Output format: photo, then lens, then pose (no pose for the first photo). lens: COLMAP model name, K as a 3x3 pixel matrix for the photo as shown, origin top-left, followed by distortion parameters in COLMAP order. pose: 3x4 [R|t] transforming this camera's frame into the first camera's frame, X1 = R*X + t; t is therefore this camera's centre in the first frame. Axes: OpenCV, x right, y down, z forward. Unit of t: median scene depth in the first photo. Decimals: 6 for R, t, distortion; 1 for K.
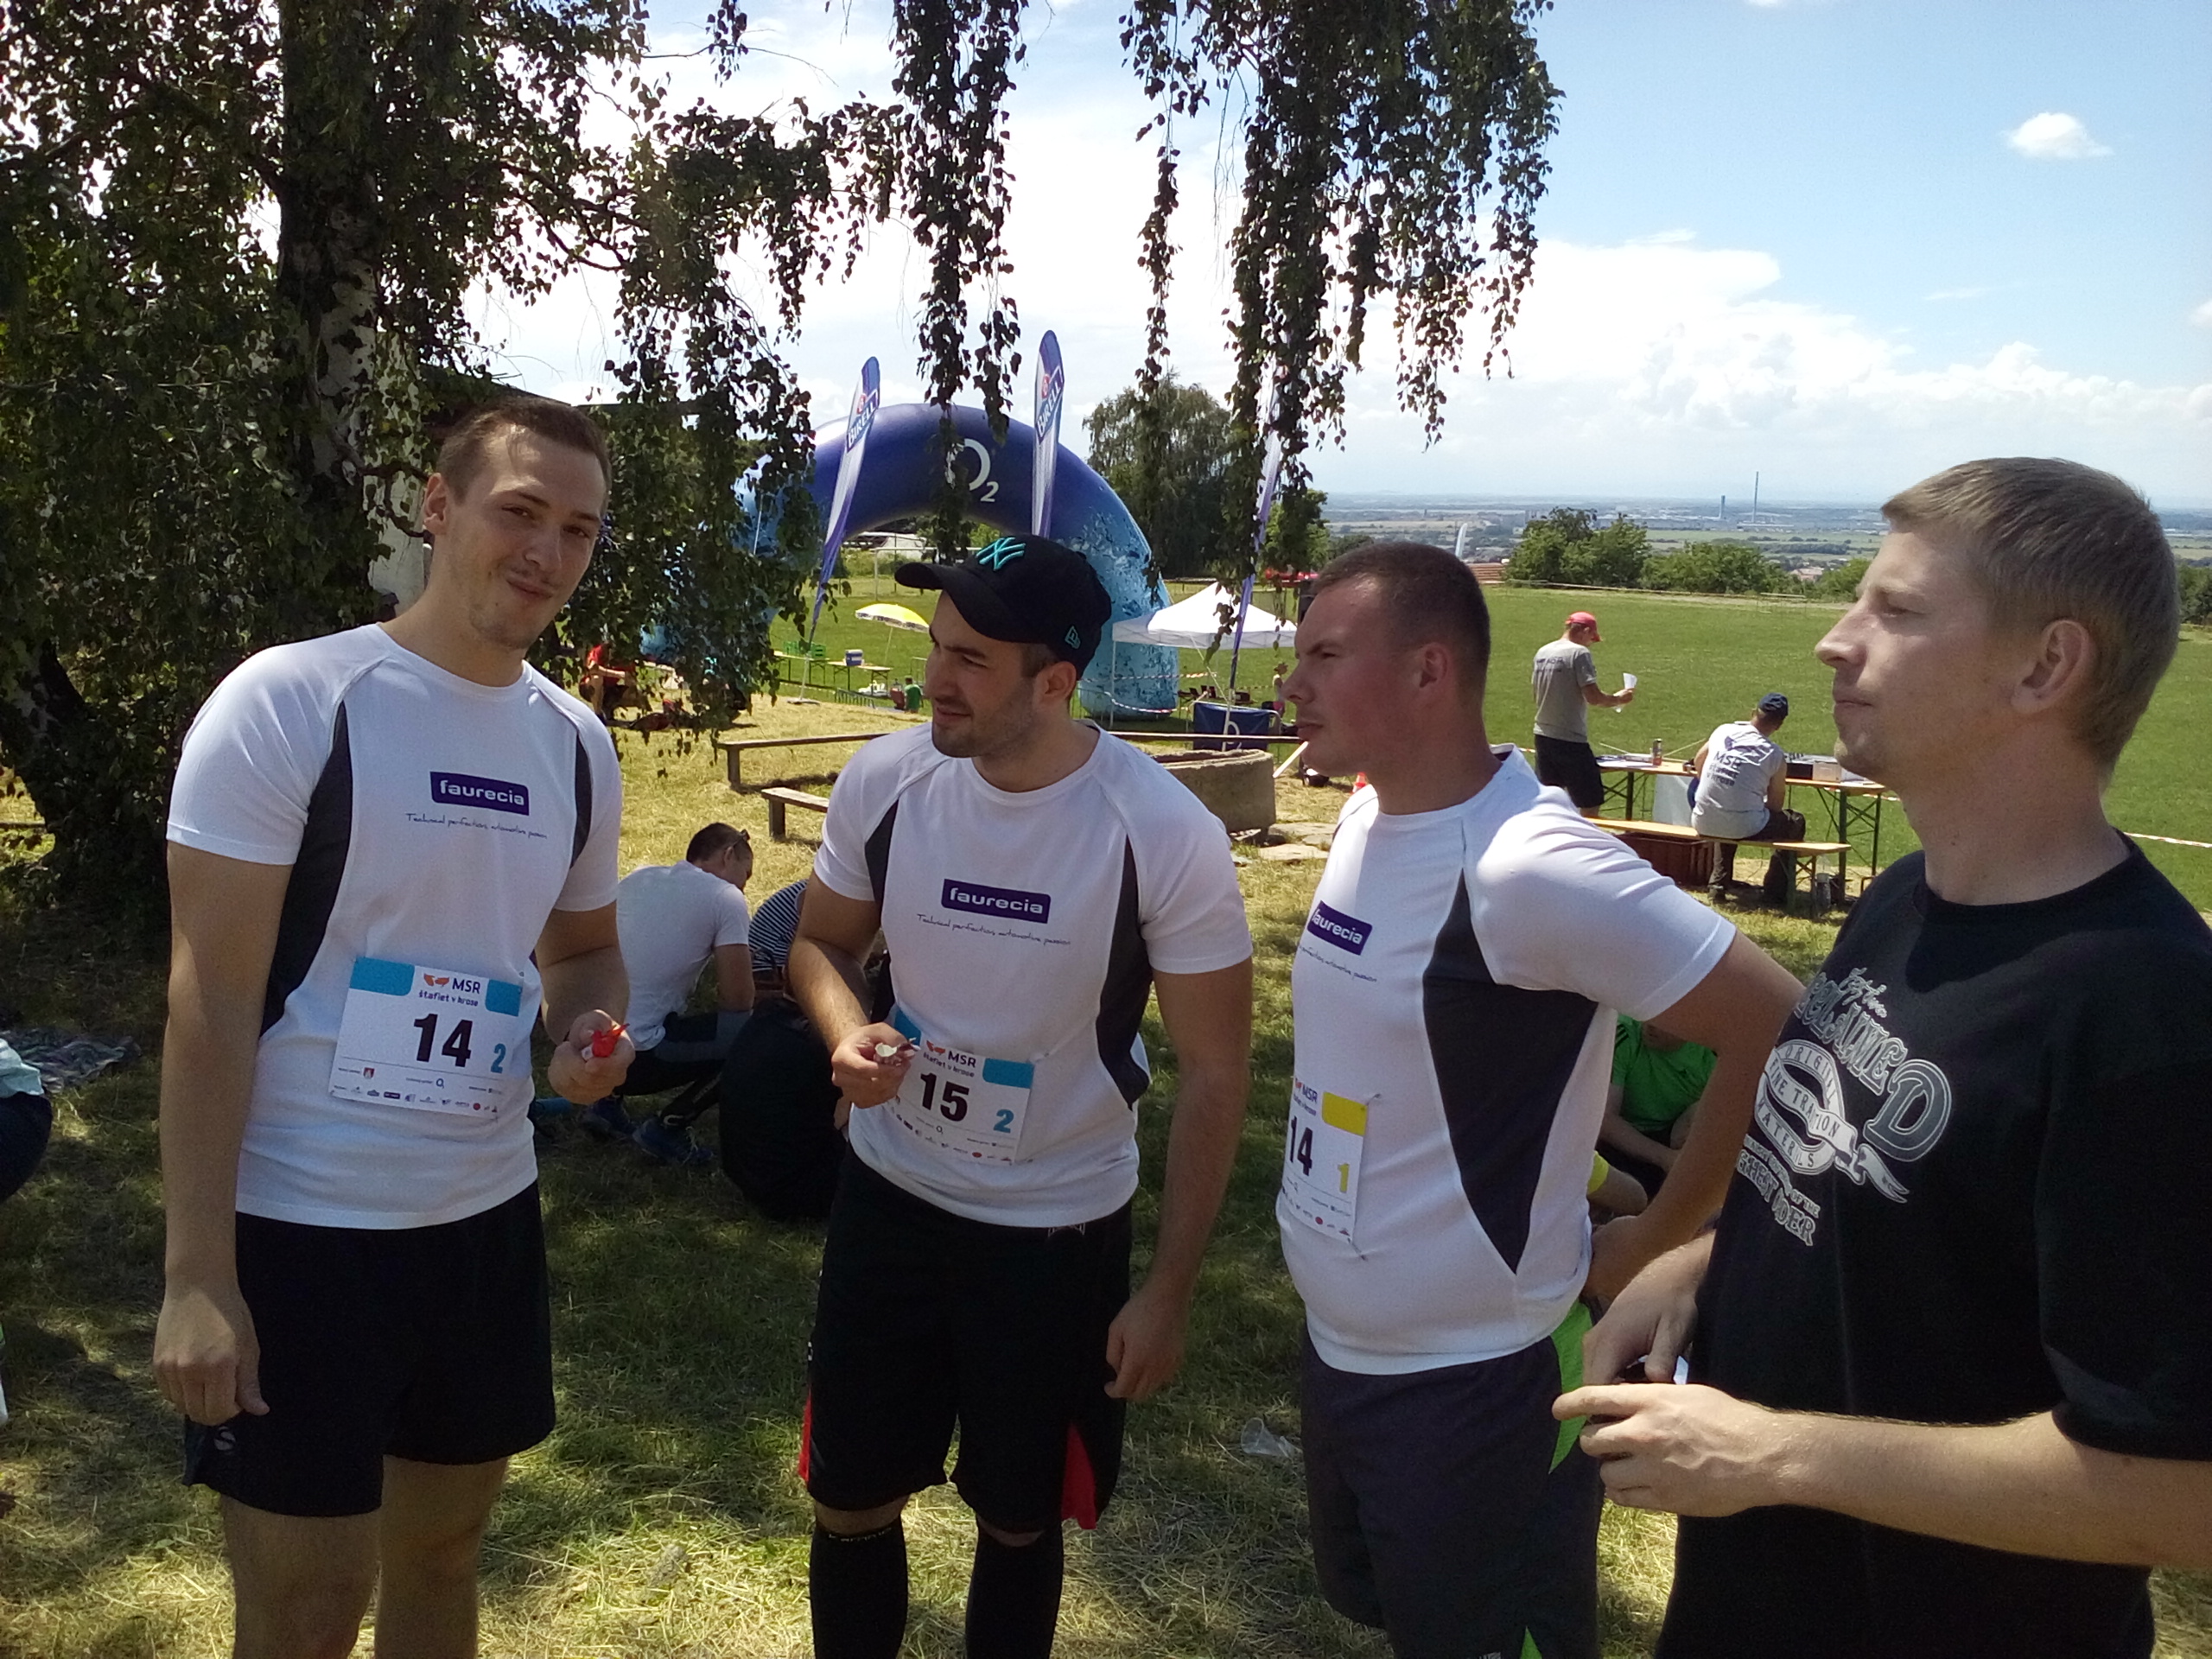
lens RADIAL K [[2268.8, 0, 1059.3], [0, 2268.8, 822.6], [0, 0, 1]] dist [0.033727, -0.146184]
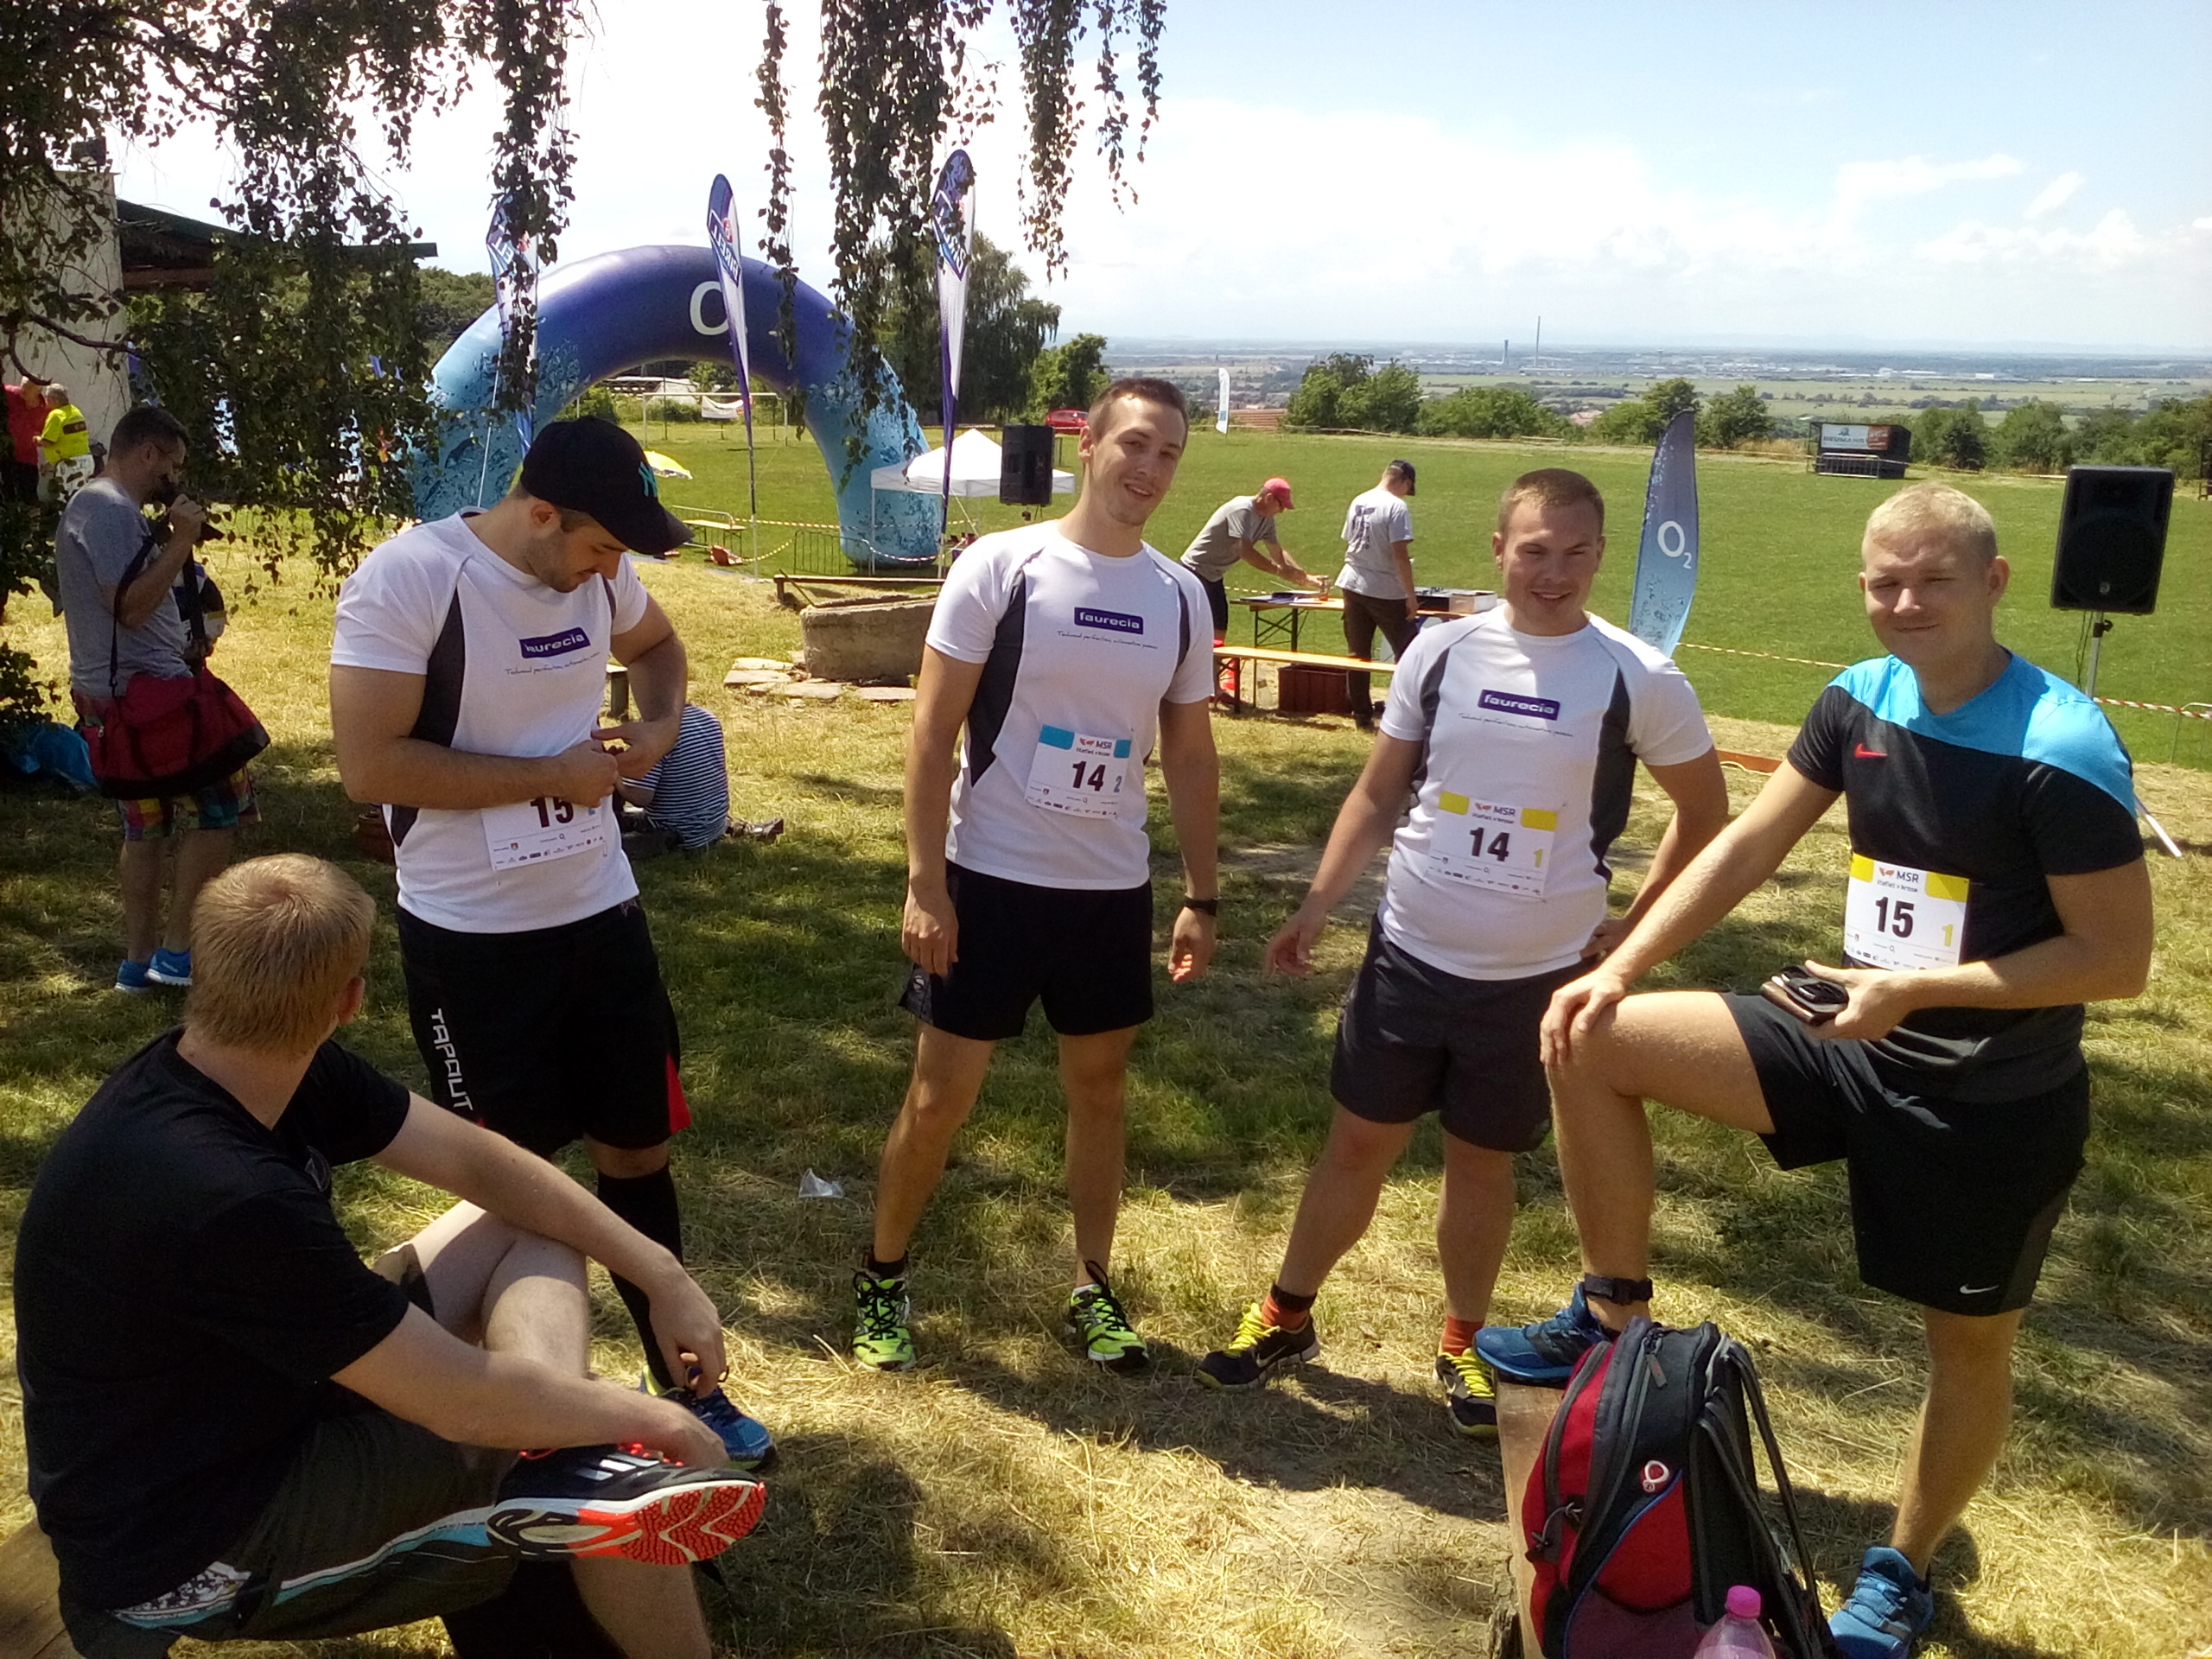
lens RADIAL K [[2294.0, 0, 1112.3], [0, 2294.0, 849.8], [0, 0, 1]] dist [0.032693, -0.127361]
pose [[0.997372, -0.018623, 0.070018, 0.105037], [0.013430, 0.997174, 0.073912, 0.010153], [-0.071196, -0.072777, 0.994804, -0.046731]]
